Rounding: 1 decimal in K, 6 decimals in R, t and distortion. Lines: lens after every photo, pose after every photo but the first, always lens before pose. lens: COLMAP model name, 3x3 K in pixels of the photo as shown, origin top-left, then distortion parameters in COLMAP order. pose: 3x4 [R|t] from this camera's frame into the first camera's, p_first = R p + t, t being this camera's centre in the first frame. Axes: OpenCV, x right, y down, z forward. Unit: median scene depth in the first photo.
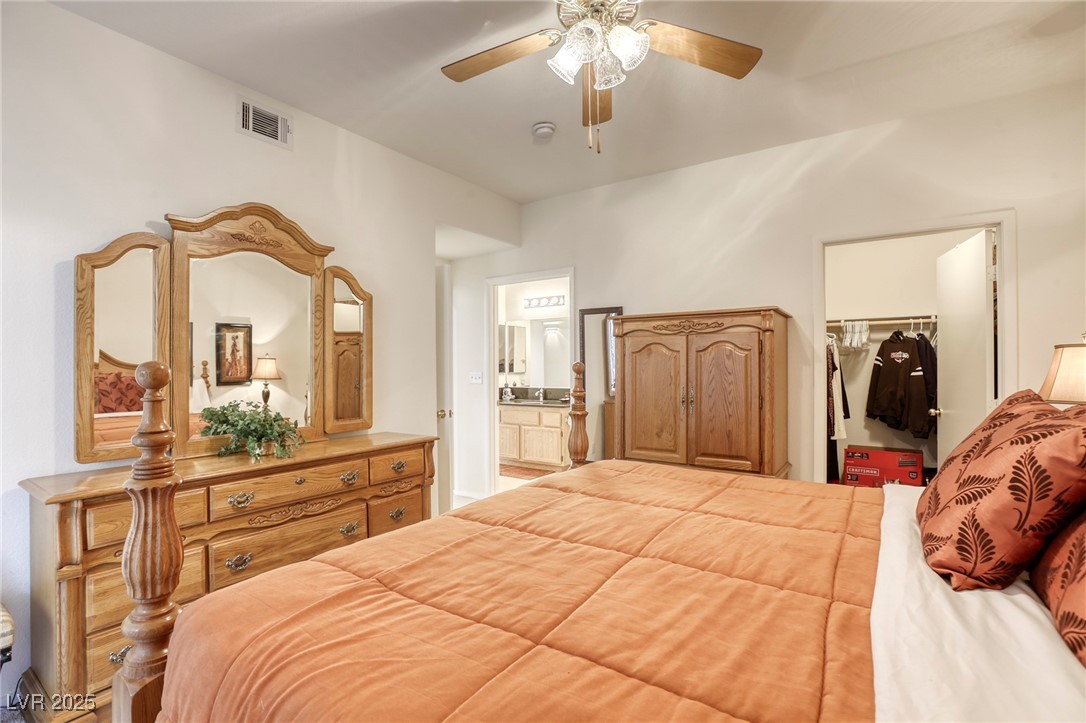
lens RADIAL K [[506.1, 0, 539.5], [0, 506.1, 363.9], [0, 0, 1]] dist [-0.044965, 0.013566]
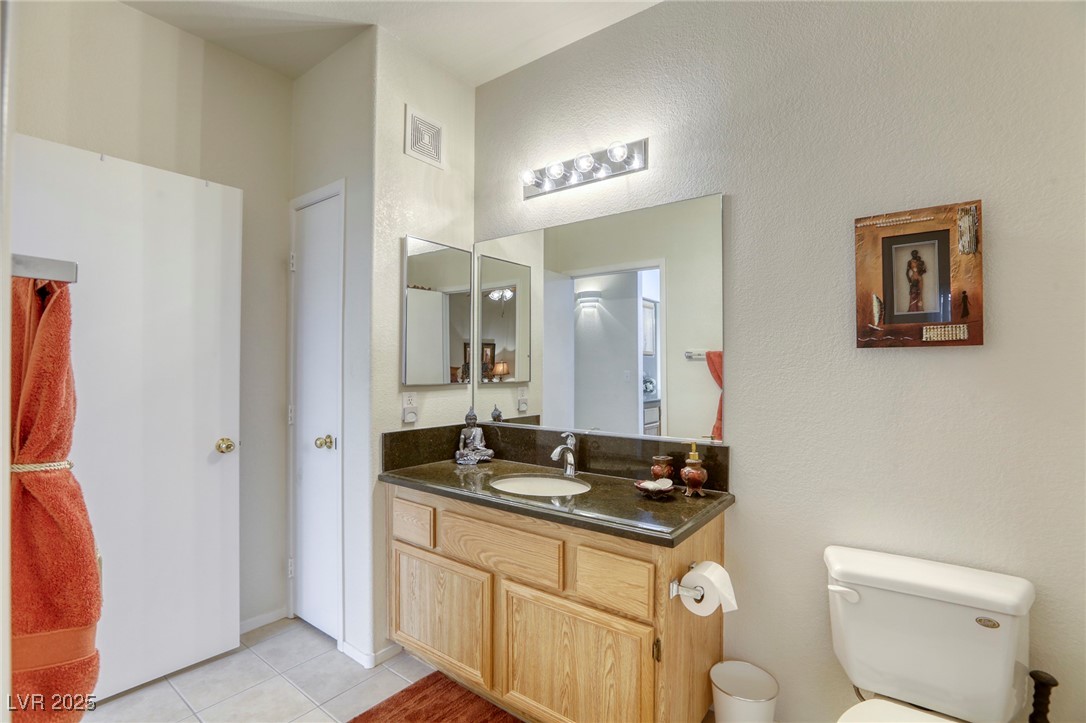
lens RADIAL K [[506.1, 0, 539.5], [0, 506.1, 363.9], [0, 0, 1]] dist [-0.044965, 0.013566]
pose [[0.998747, 0.010937, -0.048825, -0.000902], [-0.010958, 0.999940, -0.000165, 0.003382], [0.048820, 0.000700, 0.998807, 0.669871]]
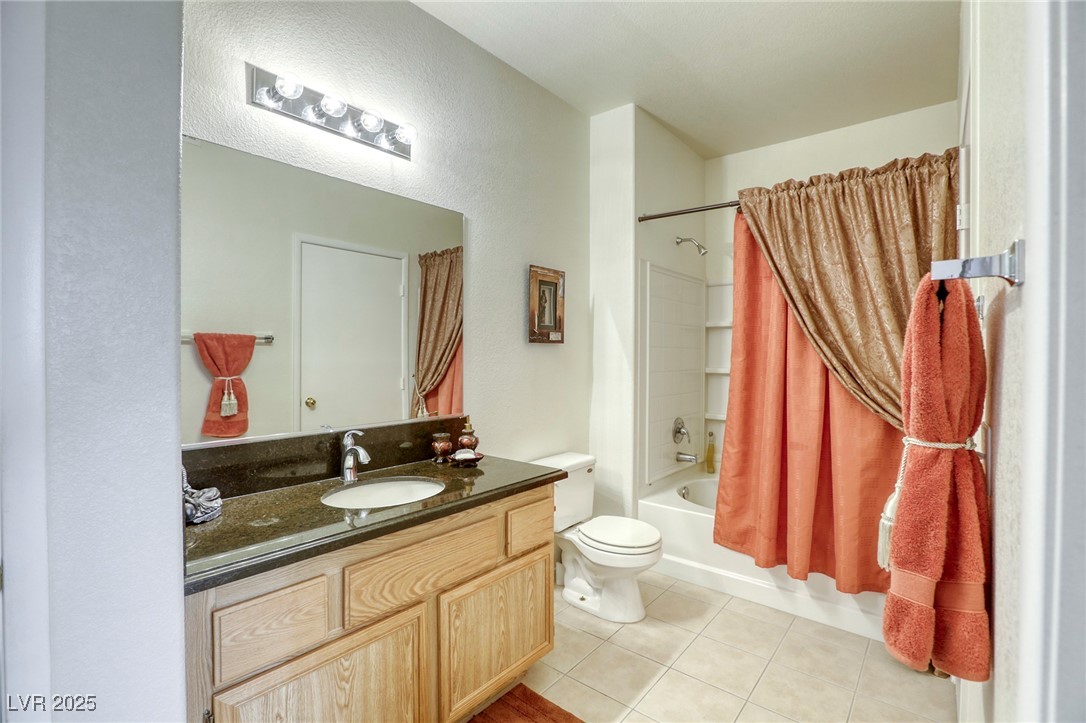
lens RADIAL K [[506.1, 0, 539.5], [0, 506.1, 363.9], [0, 0, 1]] dist [-0.044965, 0.013566]
pose [[0.076194, -0.010156, 0.997041, -0.243610], [-0.012721, 0.999857, 0.011157, 0.006325], [-0.997012, -0.013533, 0.076054, 0.859920]]
